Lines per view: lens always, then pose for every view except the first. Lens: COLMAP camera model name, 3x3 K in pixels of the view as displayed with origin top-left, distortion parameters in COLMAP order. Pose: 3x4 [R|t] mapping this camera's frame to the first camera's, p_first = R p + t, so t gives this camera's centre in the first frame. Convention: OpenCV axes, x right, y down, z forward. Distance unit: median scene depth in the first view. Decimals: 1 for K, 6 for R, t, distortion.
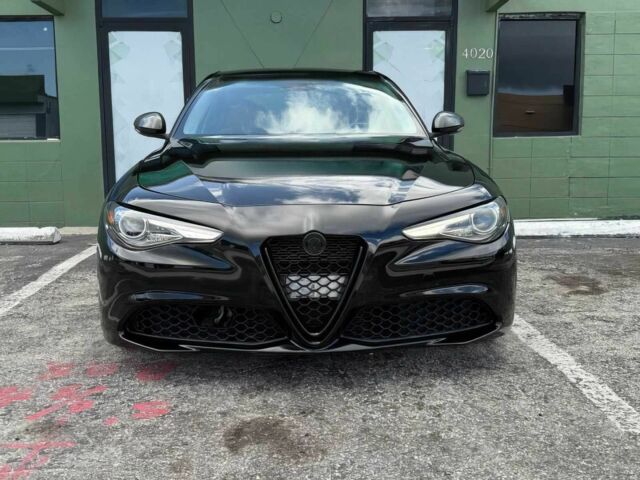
lens RADIAL K [[668.2, 0, 313.3], [0, 668.2, 254.0], [0, 0, 1]] dist [0.183034, -0.432711]
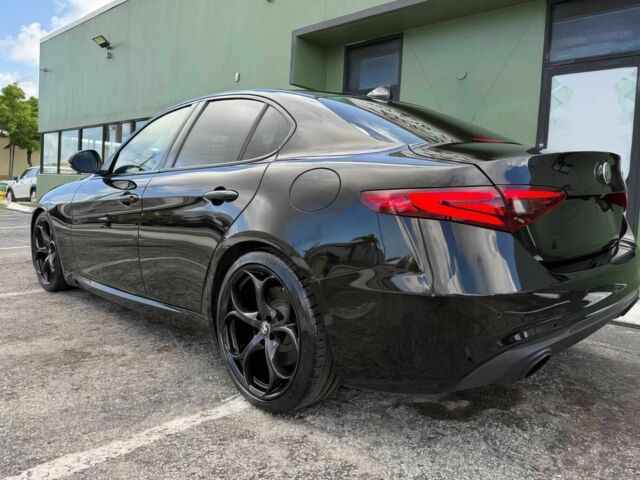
lens RADIAL K [[509.1, 0, 347.1], [0, 509.1, 222.1], [0, 0, 1]] dist [0.006337, -0.004368]
pose [[0.724586, 0.078041, -0.684751, 0.884593], [-0.149840, 0.987640, -0.045996, -0.120387], [0.672698, 0.135932, 0.727324, 0.734751]]
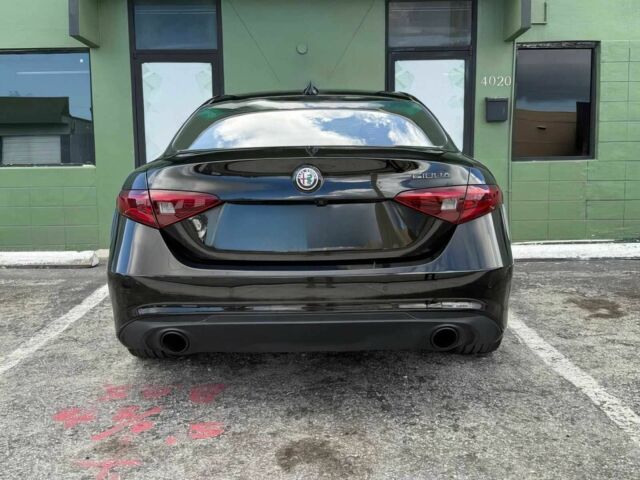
lens RADIAL K [[661.2, 0, 318.3], [0, 661.2, 256.0], [0, 0, 1]] dist [0.186686, -0.444049]
pose [[0.999881, -0.002498, -0.015243, -0.033697], [0.002207, 0.999815, -0.019100, -0.021928], [0.015288, 0.019064, 0.999701, -0.057919]]
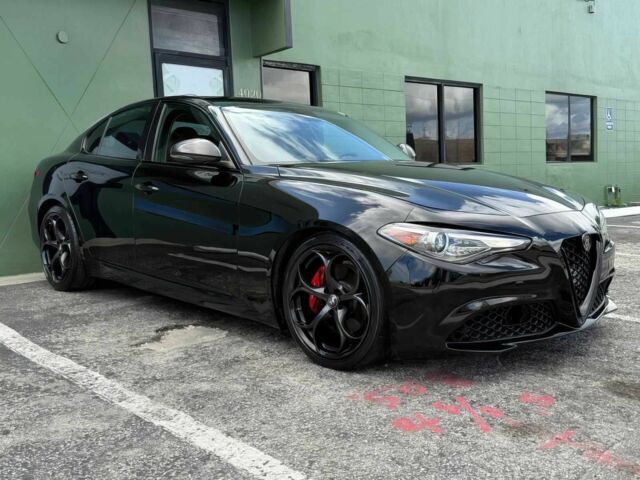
lens RADIAL K [[671.9, 0, 322.1], [0, 671.9, 250.6], [0, 0, 1]] dist [0.155451, -0.317154]
pose [[0.748579, -0.084050, 0.657696, -0.955654], [0.123238, 0.992286, -0.013459, -0.032557], [-0.651492, 0.091128, 0.753163, 0.281689]]
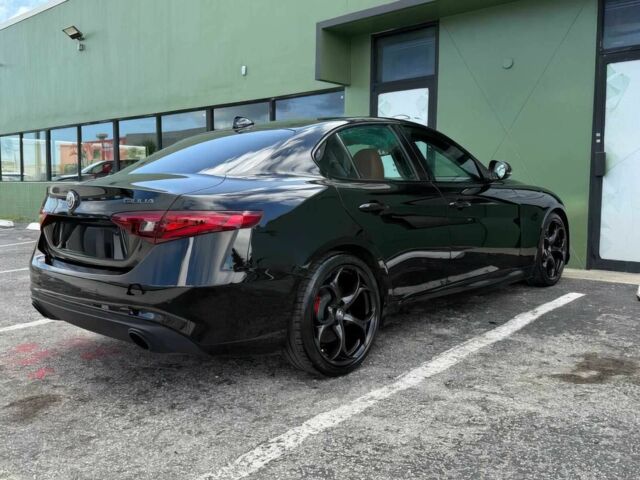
lens RADIAL K [[599.0, 0, 303.8], [0, 599.0, 239.2], [0, 0, 1]] dist [0.151599, -0.297873]
pose [[0.717521, 0.067431, -0.693266, 0.887924], [-0.099900, 0.994976, -0.006618, -0.098866], [0.689336, 0.074005, 0.720652, 0.301399]]
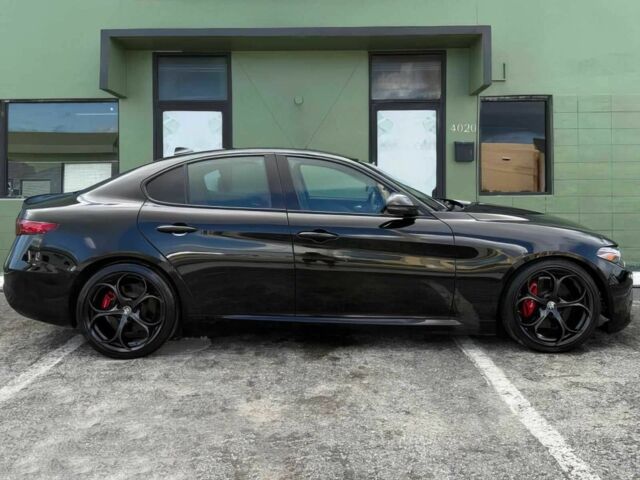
lens RADIAL K [[549.3, 0, 322.1], [0, 549.3, 193.5], [0, 0, 1]] dist [0.052132, -0.074852]
pose [[0.999769, 0.001583, -0.021420, 0.023679], [-0.004528, 0.990399, -0.138165, -0.097332], [0.020995, 0.138230, 0.990178, 0.081790]]
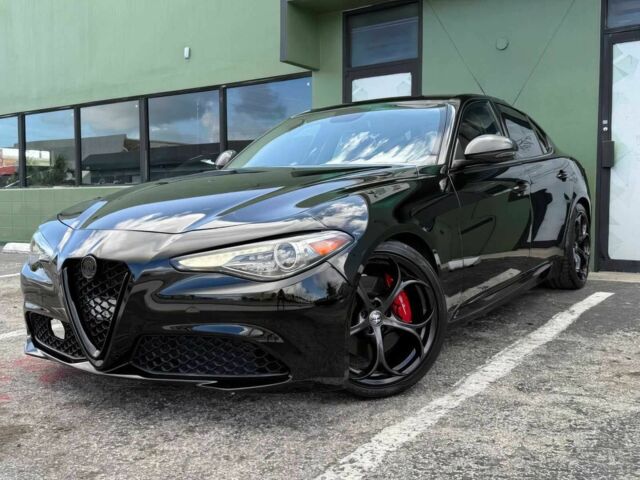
lens RADIAL K [[671.9, 0, 322.1], [0, 671.9, 250.6], [0, 0, 1]] dist [0.155451, -0.317154]
pose [[0.808516, 0.041687, -0.586995, 0.705672], [-0.080482, 0.995948, -0.040125, -0.021583], [0.582944, 0.079684, 0.808595, 0.278699]]
